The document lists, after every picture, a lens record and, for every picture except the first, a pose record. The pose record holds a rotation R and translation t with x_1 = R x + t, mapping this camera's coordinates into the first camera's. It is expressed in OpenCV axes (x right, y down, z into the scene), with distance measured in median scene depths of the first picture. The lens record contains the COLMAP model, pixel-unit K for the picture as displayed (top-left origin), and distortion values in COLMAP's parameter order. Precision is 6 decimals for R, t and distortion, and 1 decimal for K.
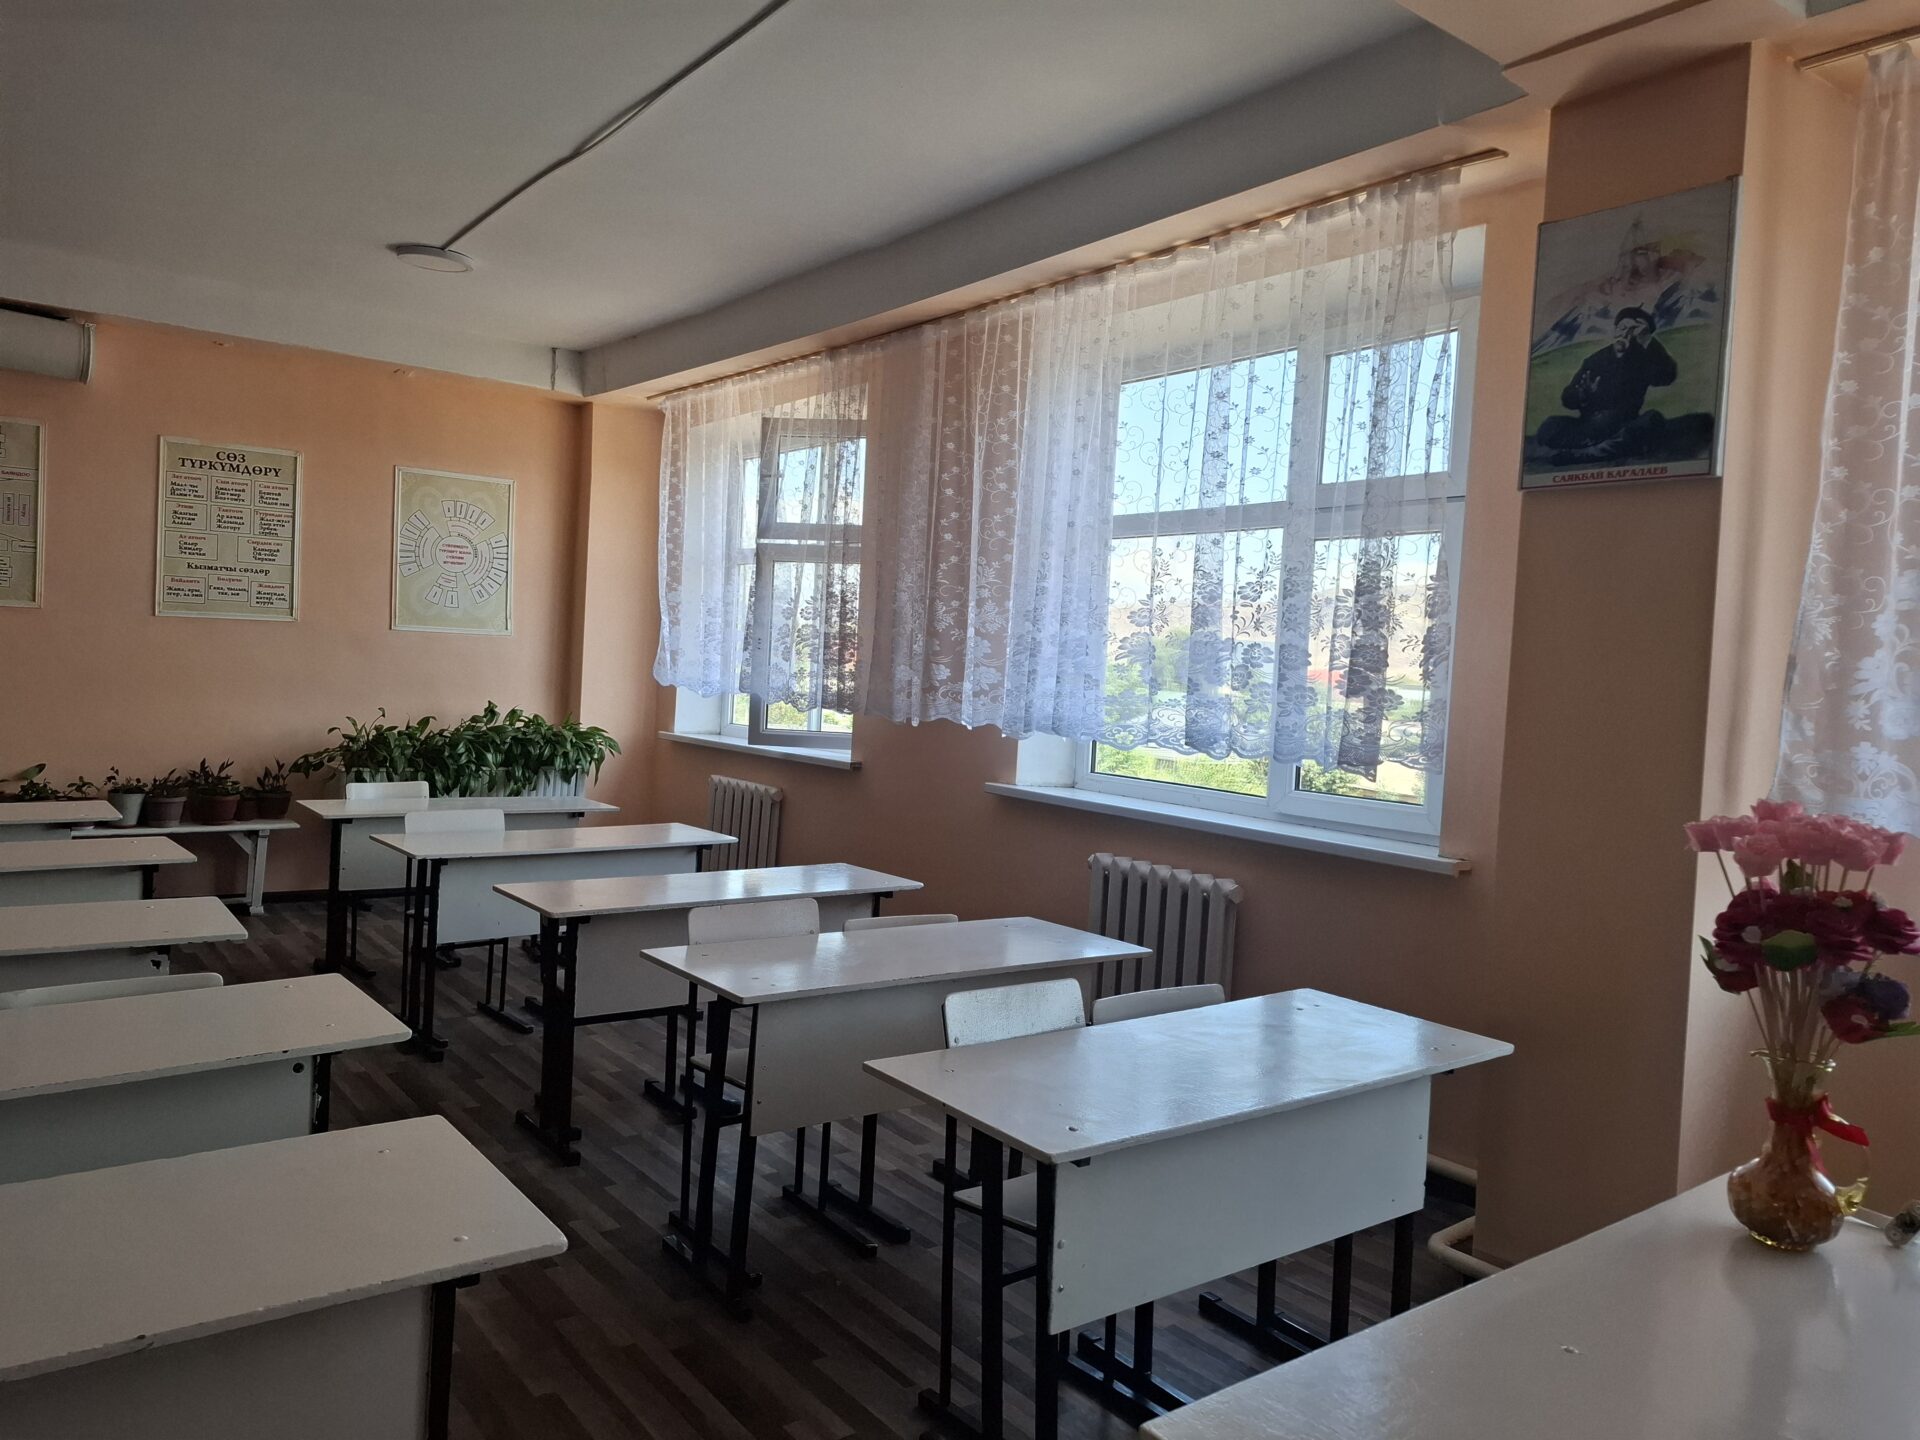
lens RADIAL K [[1334.3, 0, 1000.6], [0, 1334.3, 671.9], [0, 0, 1]] dist [0.078796, -0.094981]
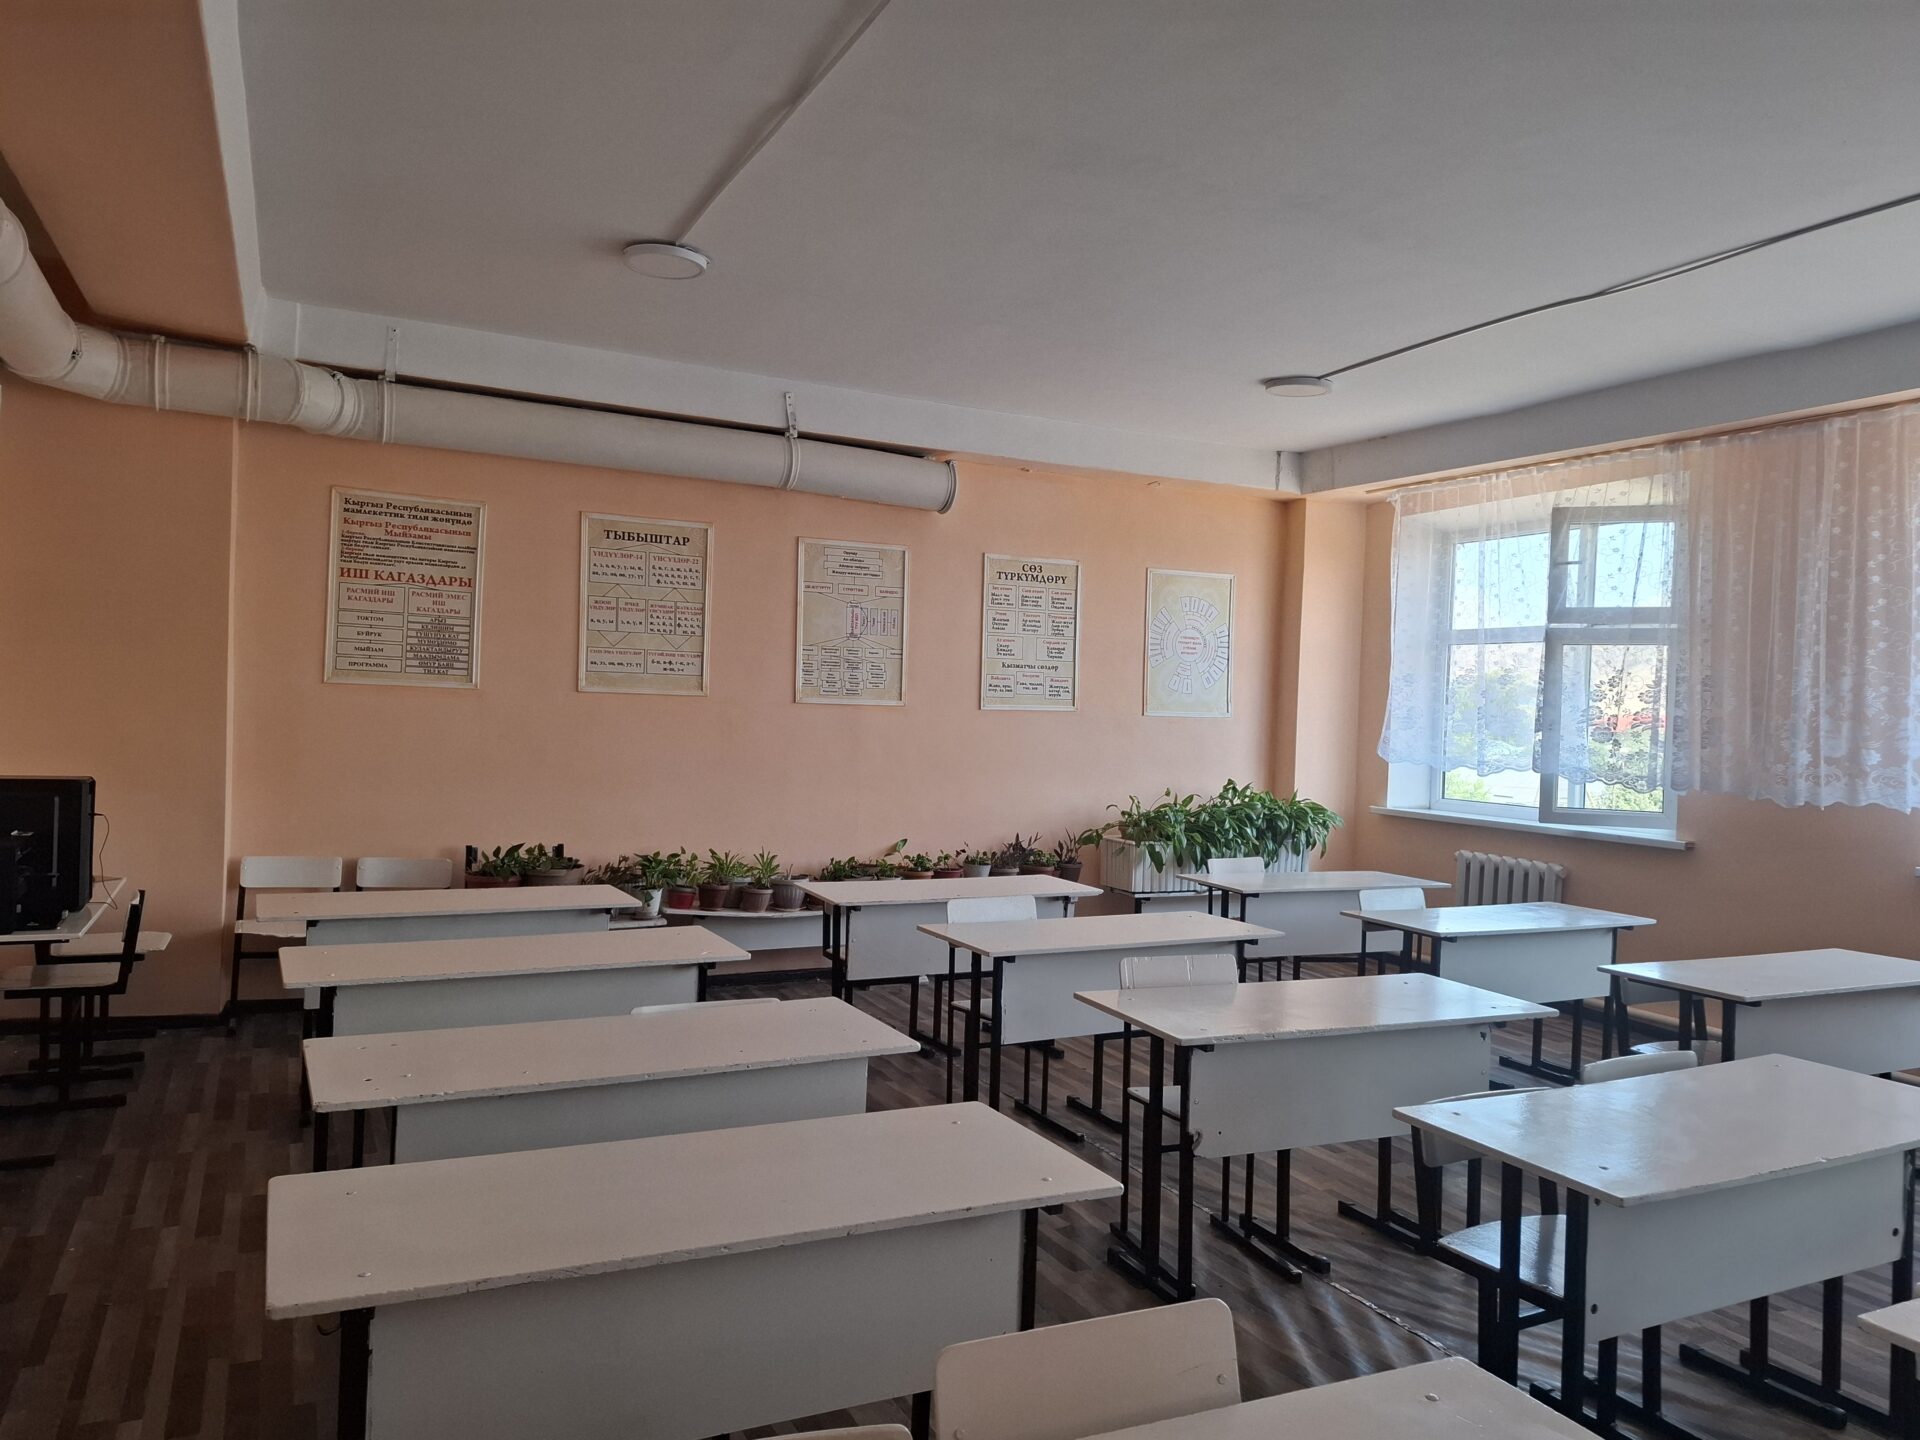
lens RADIAL K [[1278.8, 0, 1027.3], [0, 1278.8, 721.6], [0, 0, 1]] dist [0.015801, -0.002550]
pose [[0.982006, -0.019115, -0.187879, -0.363494], [0.019387, 0.999812, -0.000389, -0.028933], [0.187852, -0.003260, 0.982192, -0.053032]]
